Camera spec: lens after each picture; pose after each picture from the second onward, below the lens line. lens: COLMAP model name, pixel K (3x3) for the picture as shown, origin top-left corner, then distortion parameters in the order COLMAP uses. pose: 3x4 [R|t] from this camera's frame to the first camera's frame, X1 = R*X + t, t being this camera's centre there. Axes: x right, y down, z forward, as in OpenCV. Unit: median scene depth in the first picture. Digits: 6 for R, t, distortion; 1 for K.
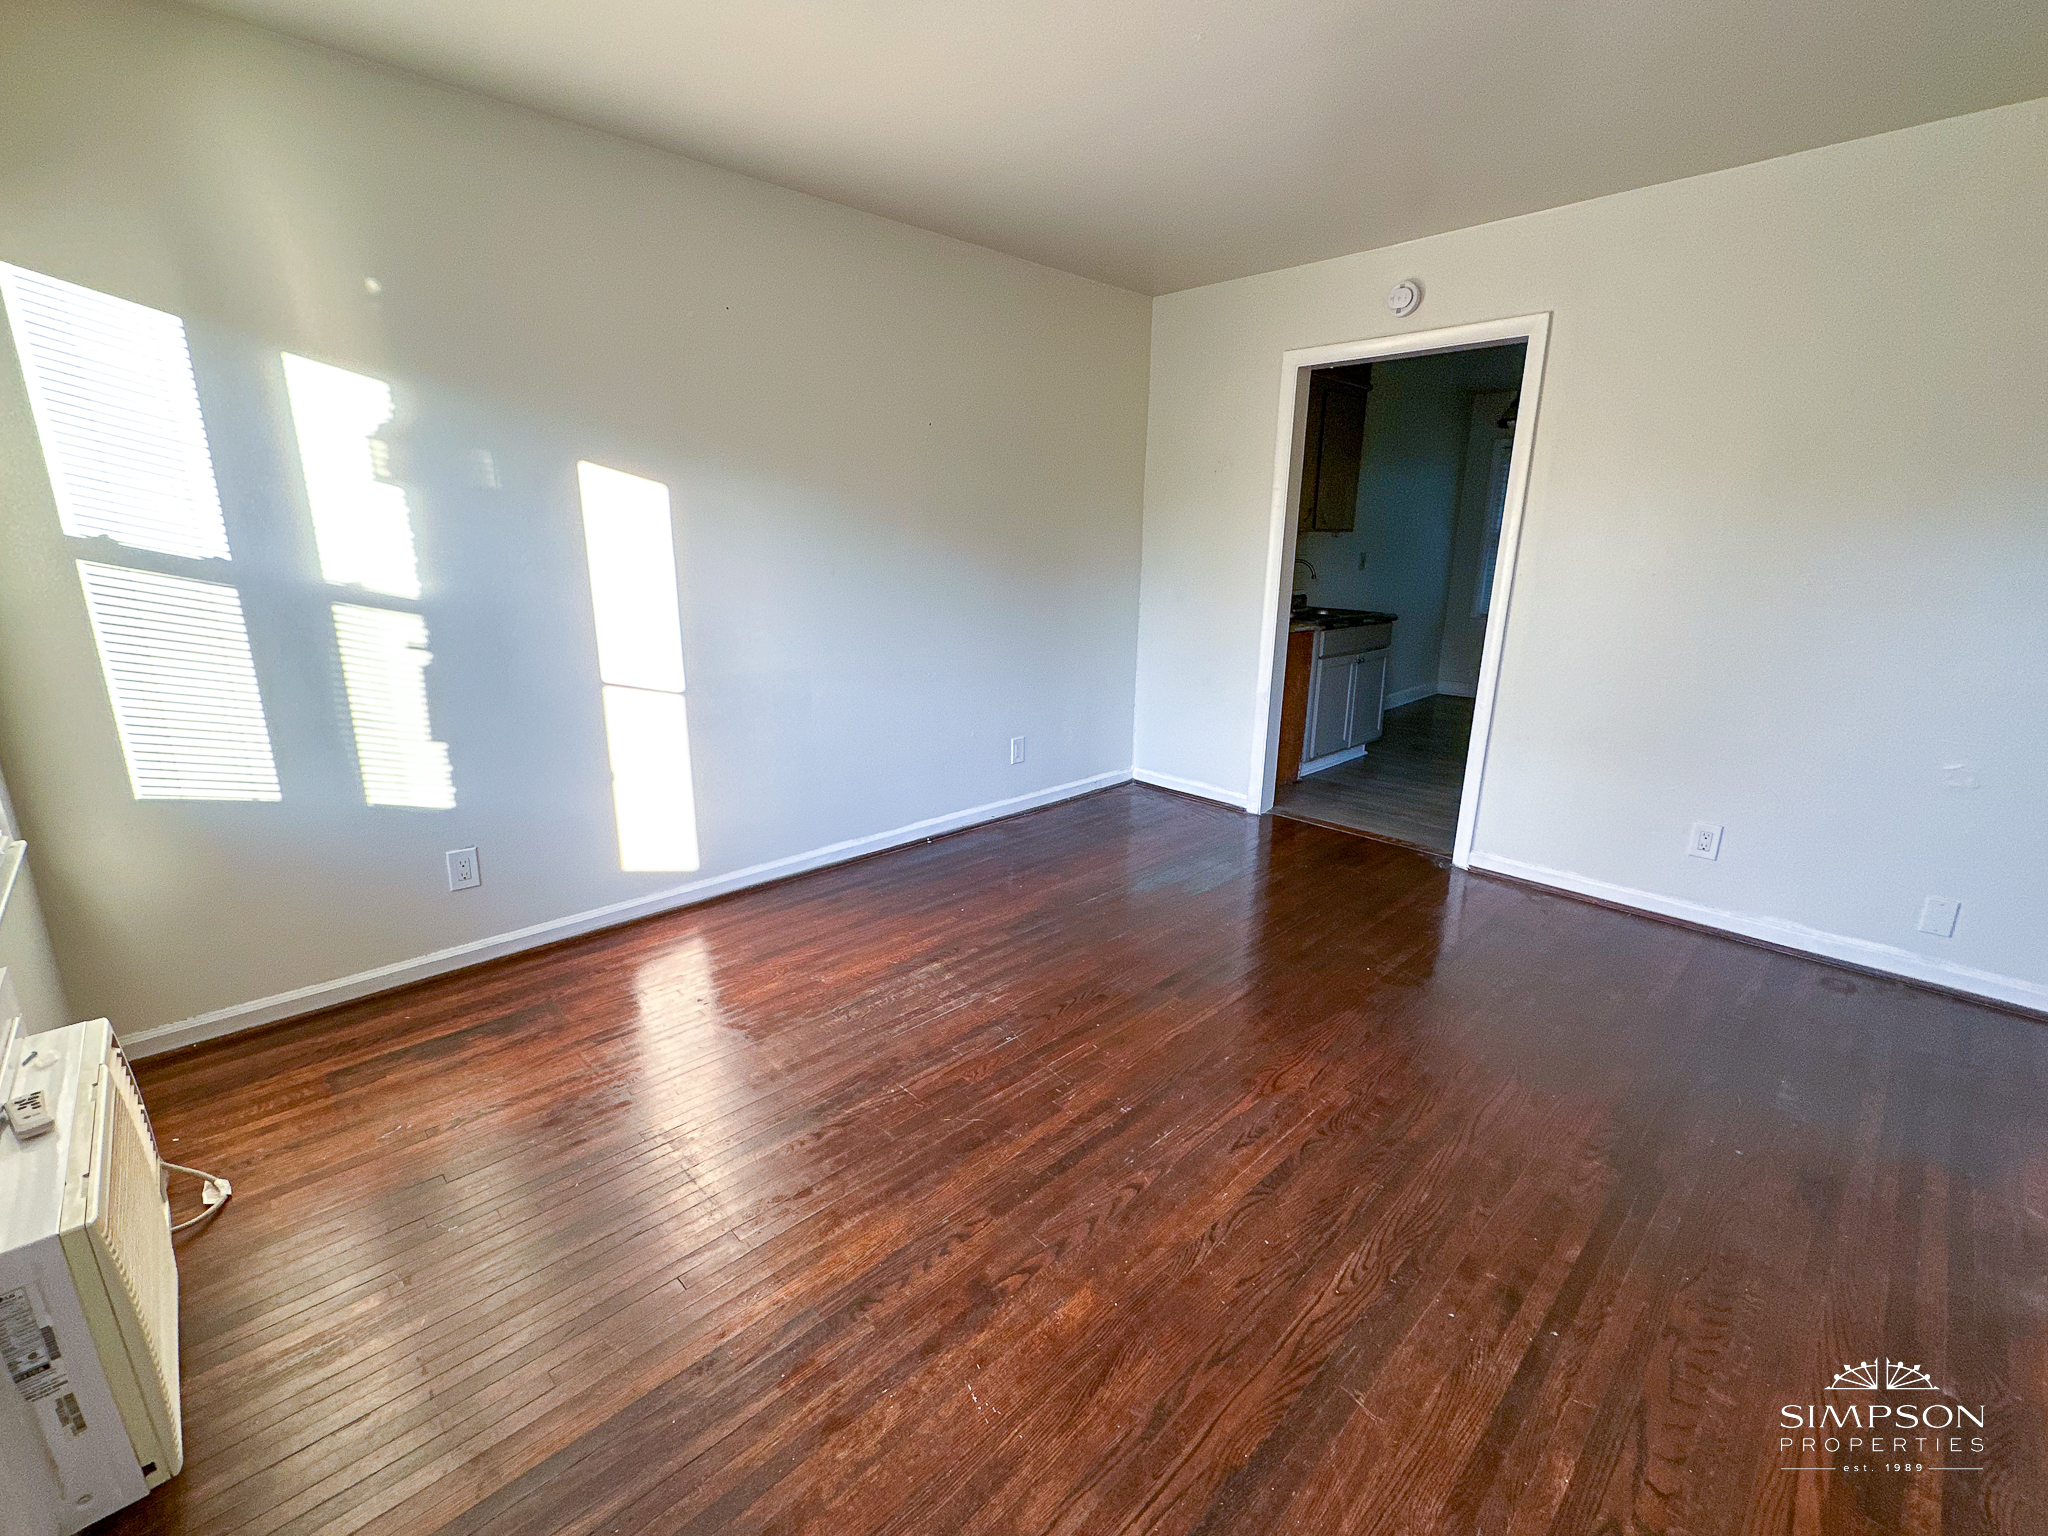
lens RADIAL K [[886.5, 0, 1026.4], [0, 886.5, 770.7], [0, 0, 1]] dist [-0.001735, -0.000017]
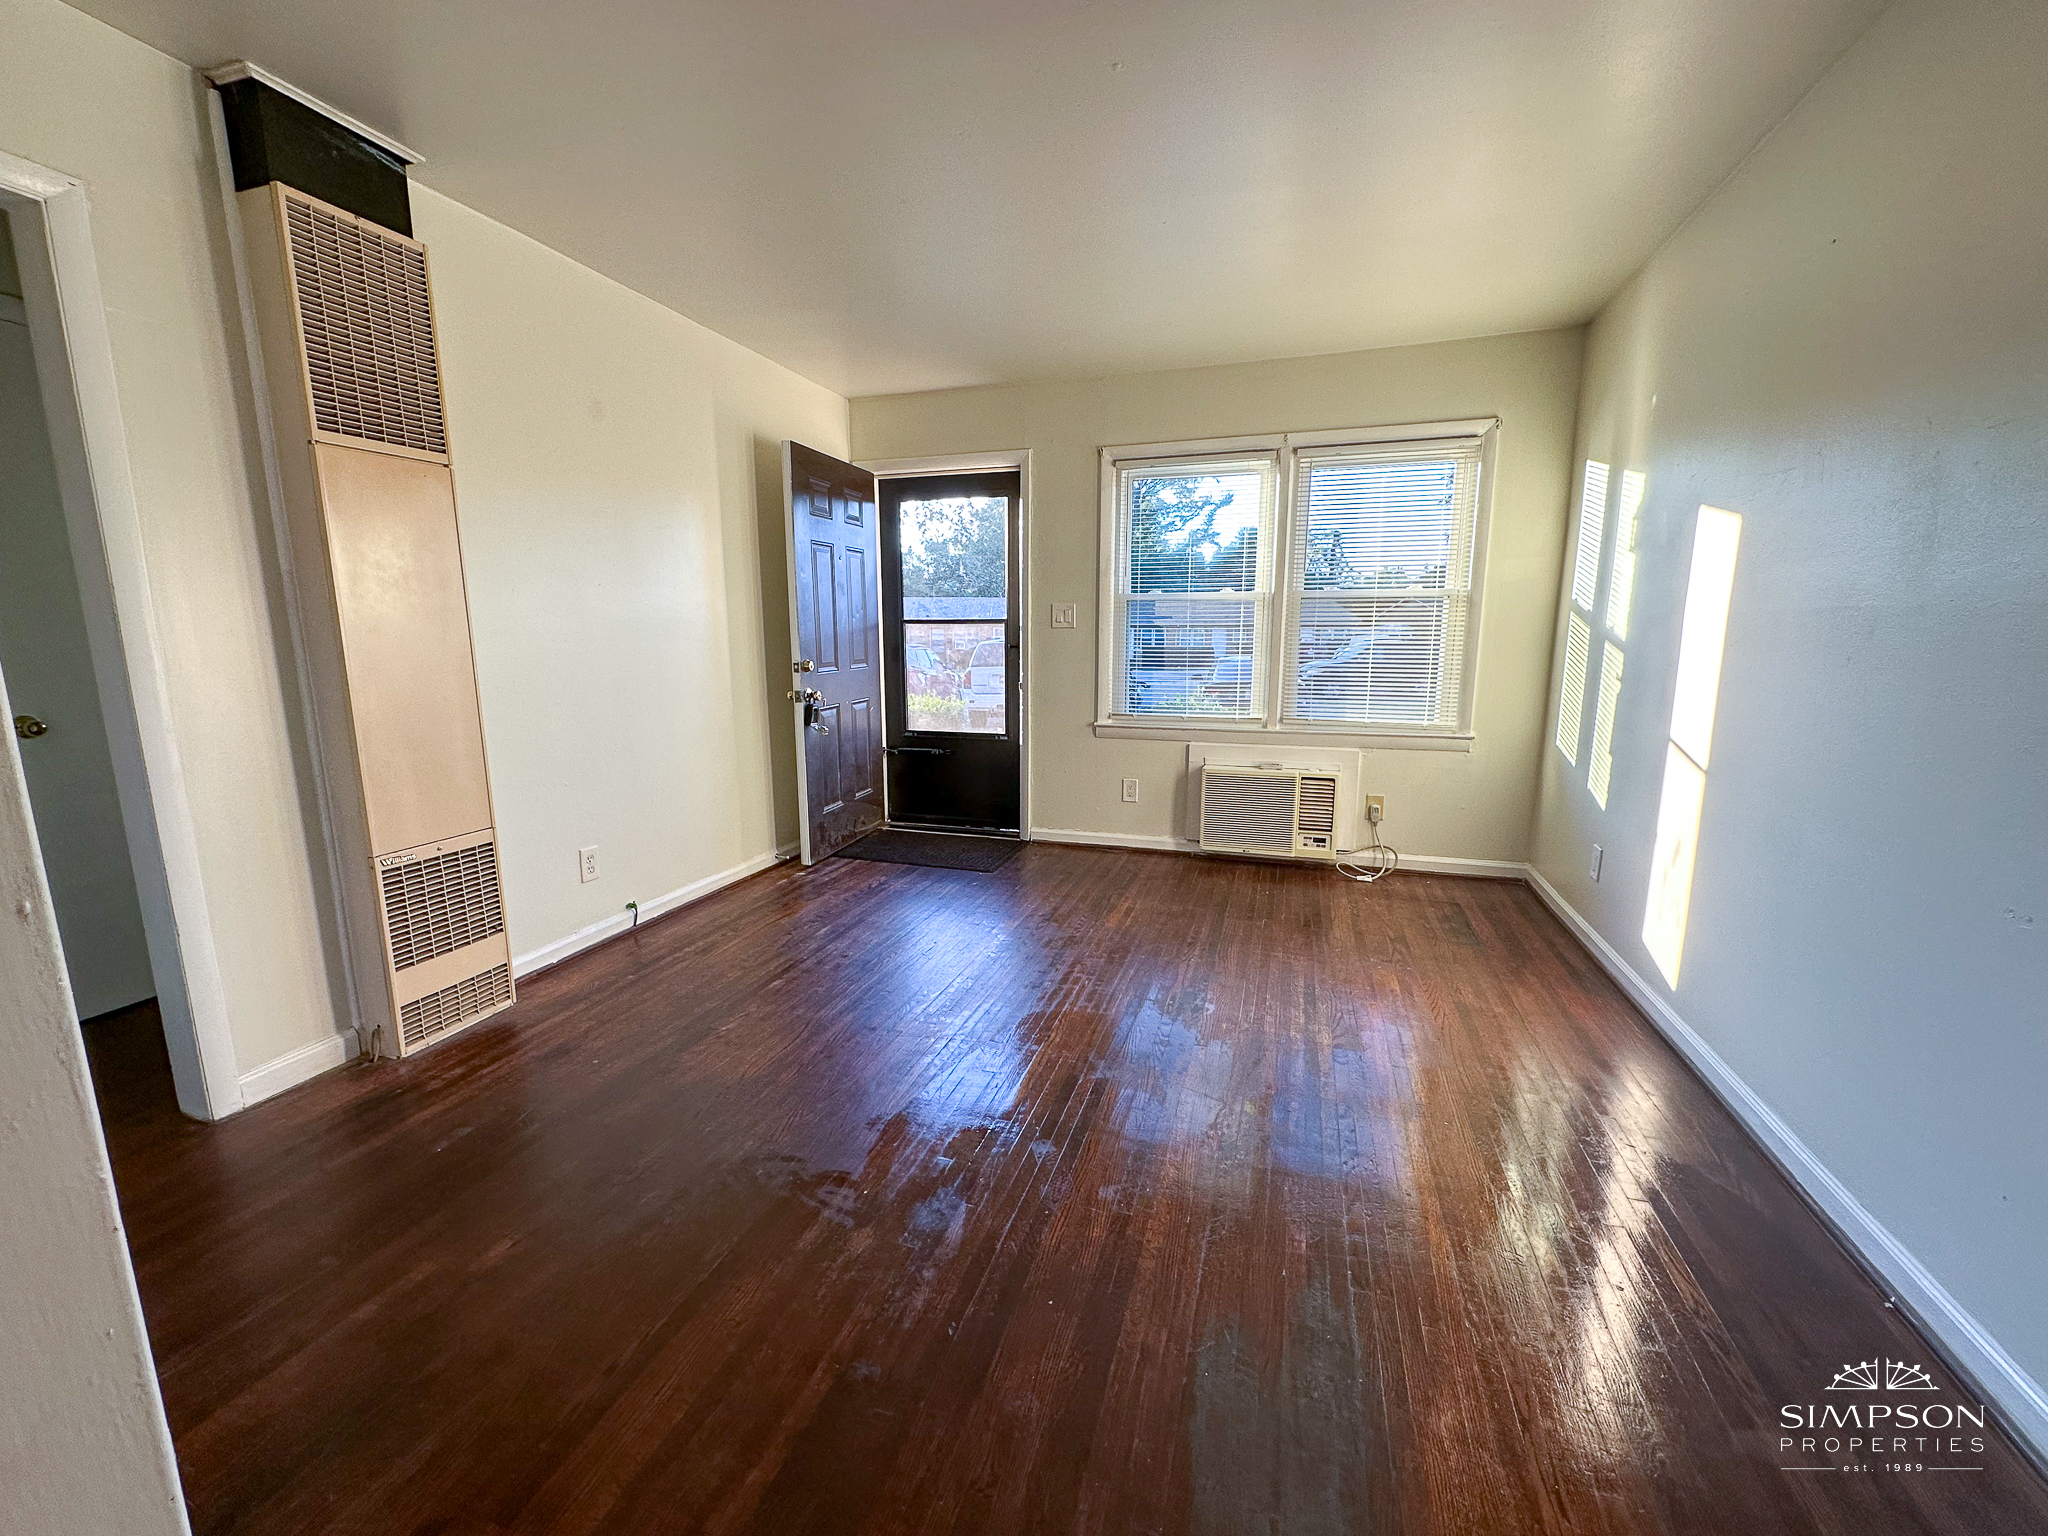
lens RADIAL K [[886.5, 0, 1026.4], [0, 886.5, 770.7], [0, 0, 1]] dist [-0.001735, -0.000017]
pose [[-0.889314, 0.064219, -0.452766, 0.681437], [-0.124922, 0.918316, 0.375619, -0.411086], [0.439905, 0.390604, -0.808649, 1.788849]]
